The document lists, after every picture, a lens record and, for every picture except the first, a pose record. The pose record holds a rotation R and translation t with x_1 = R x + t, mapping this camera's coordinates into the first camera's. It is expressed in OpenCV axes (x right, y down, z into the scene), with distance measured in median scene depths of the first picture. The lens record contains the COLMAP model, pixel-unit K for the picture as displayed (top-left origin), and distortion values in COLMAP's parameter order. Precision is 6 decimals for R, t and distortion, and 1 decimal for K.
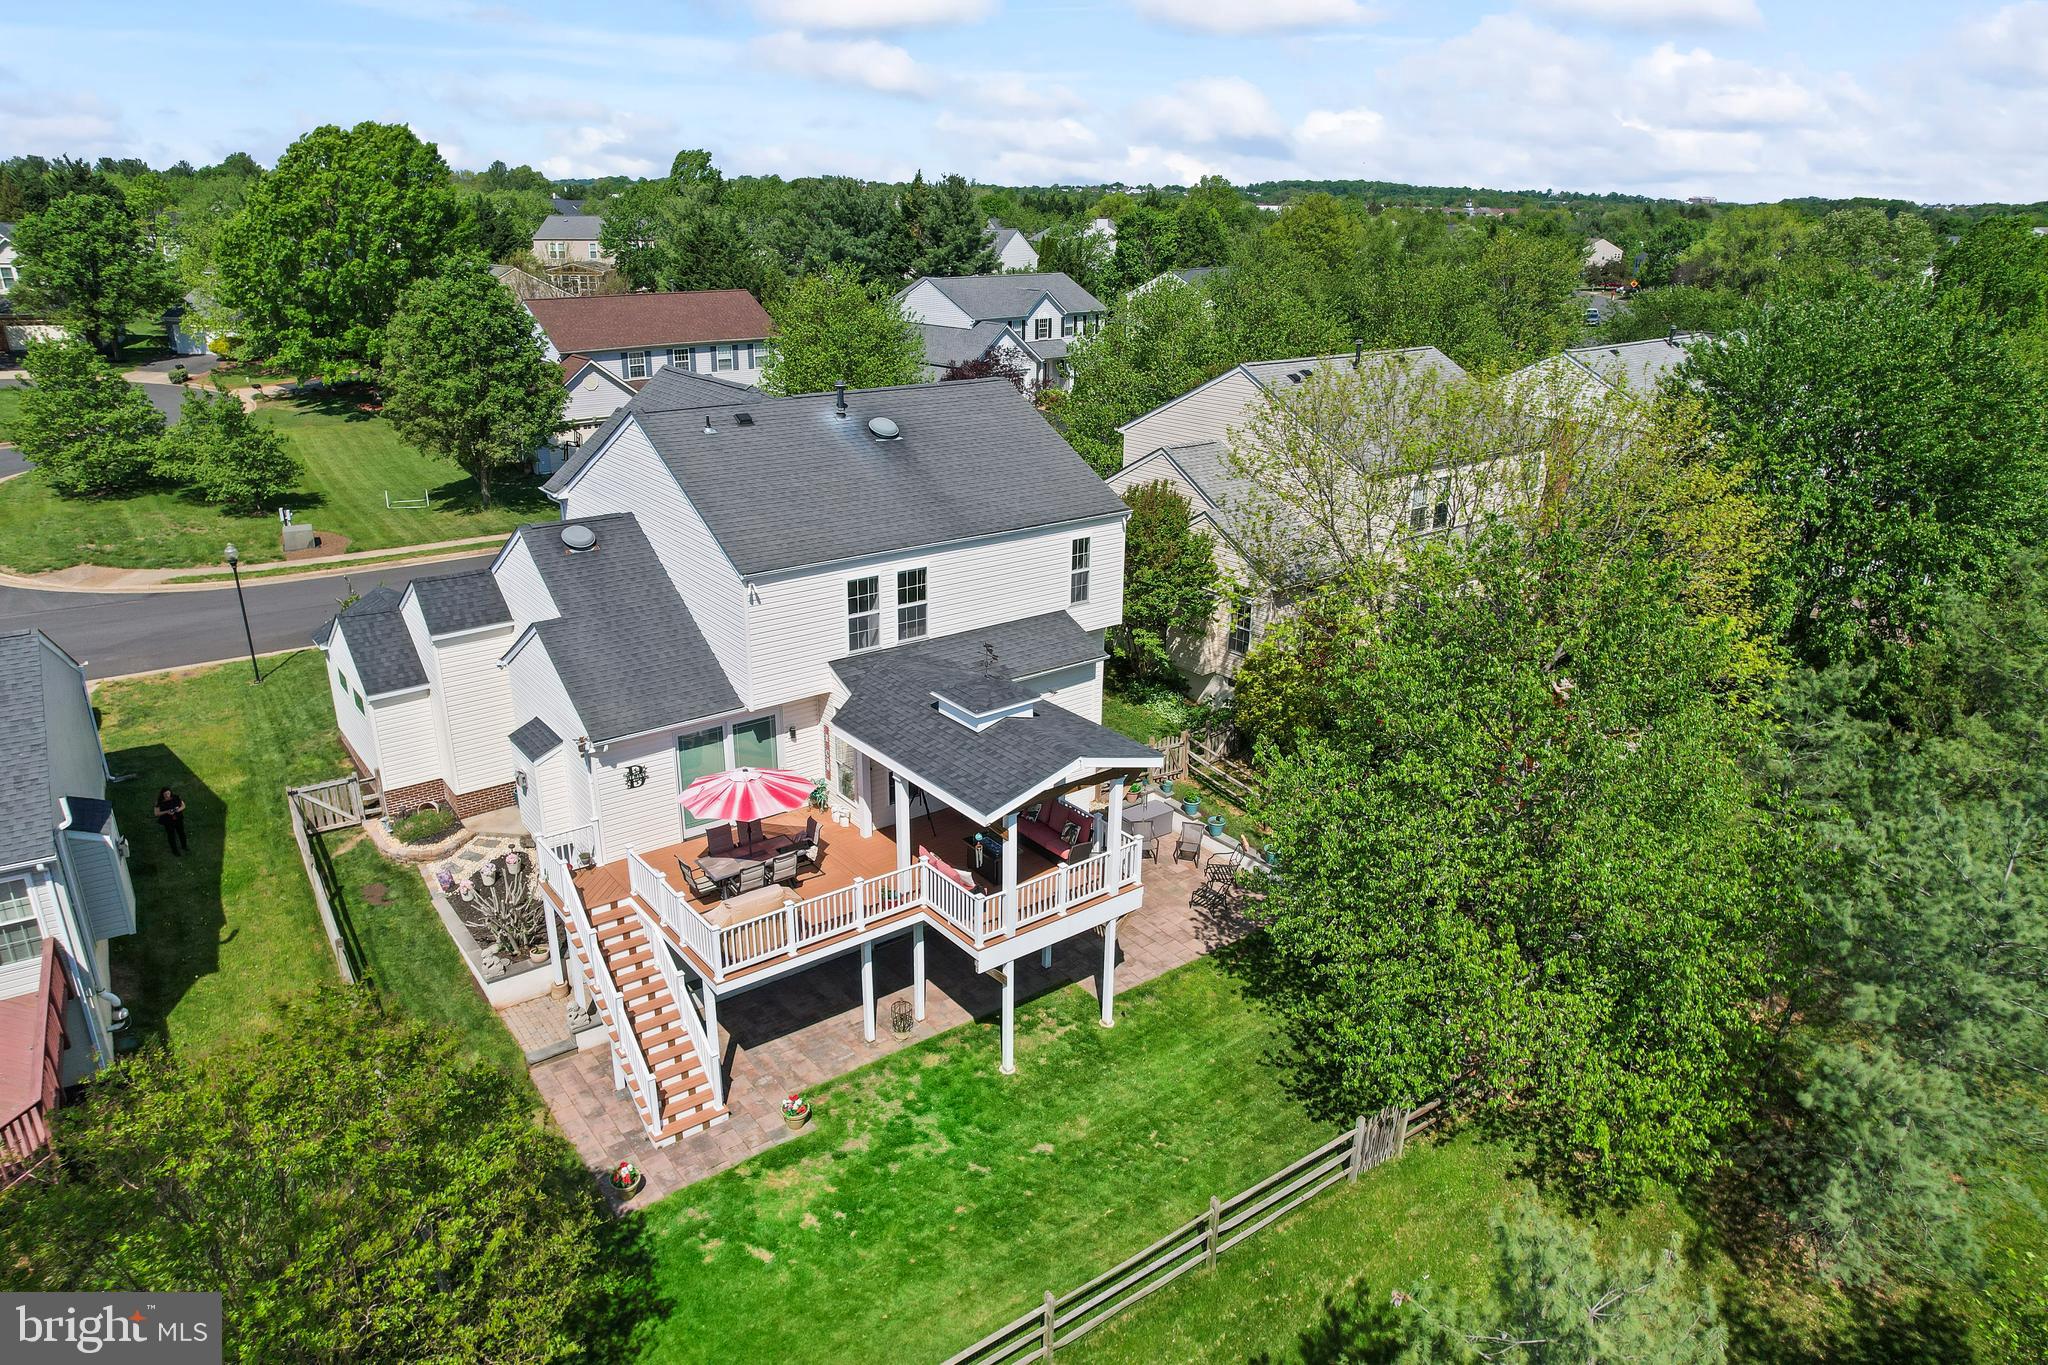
lens RADIAL K [[1346.2, 0, 1019.0], [0, 1346.2, 671.7], [0, 0, 1]] dist [-0.008318, 0.010439]
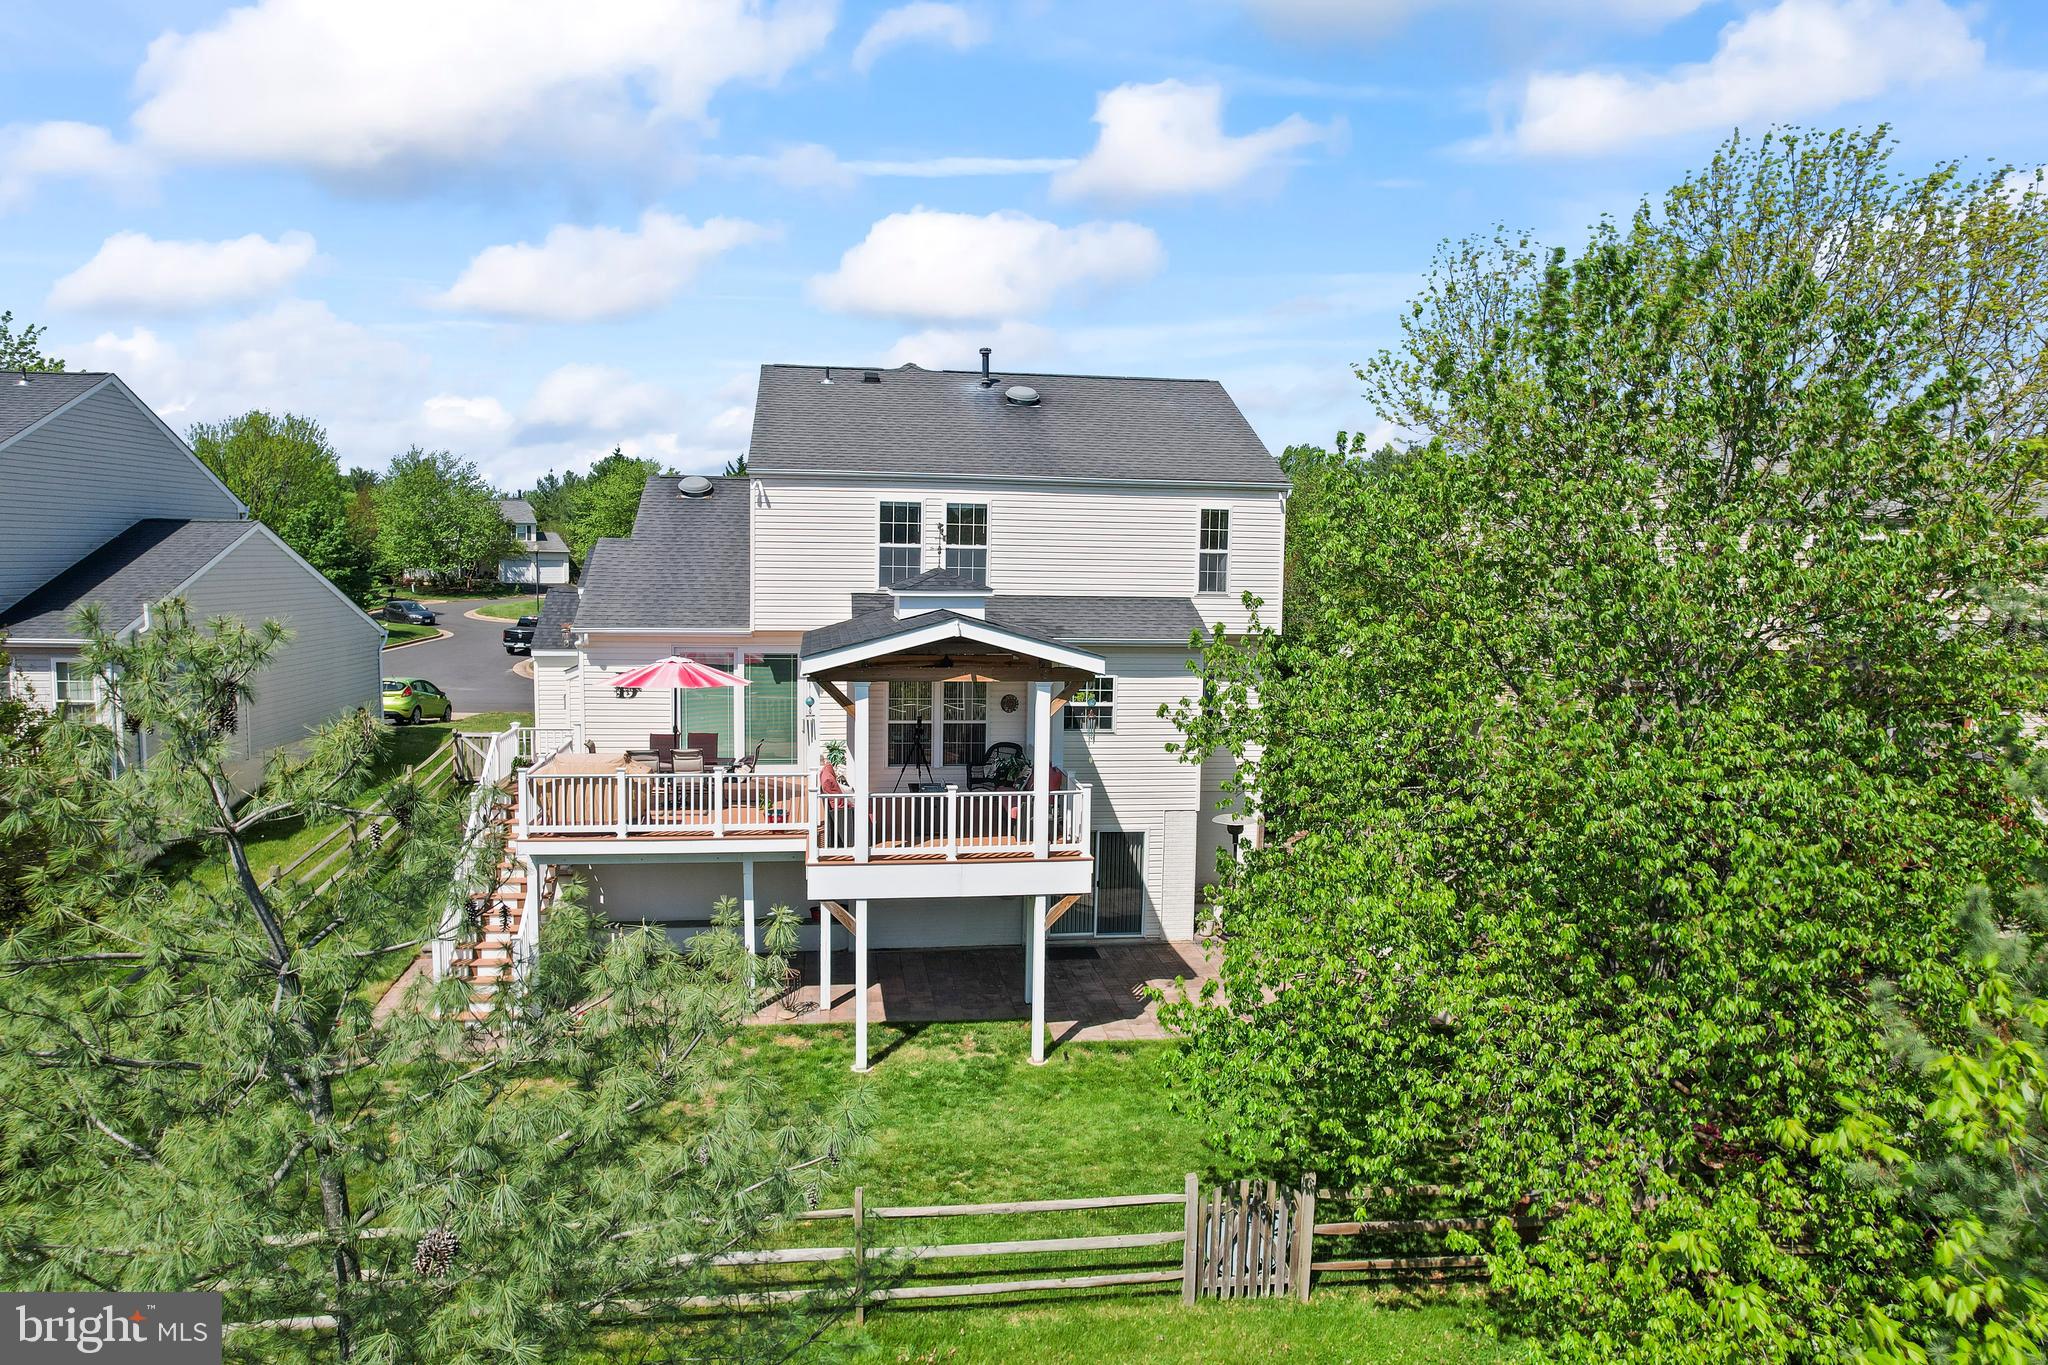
lens RADIAL K [[1346.2, 0, 1026.5], [0, 1346.2, 676.8], [0, 0, 1]] dist [-0.008318, 0.010439]
pose [[0.873950, 0.046826, -0.483754, 0.373577], [-0.171862, 0.960815, -0.217482, 0.209528], [0.454615, 0.273208, 0.847752, 0.317512]]
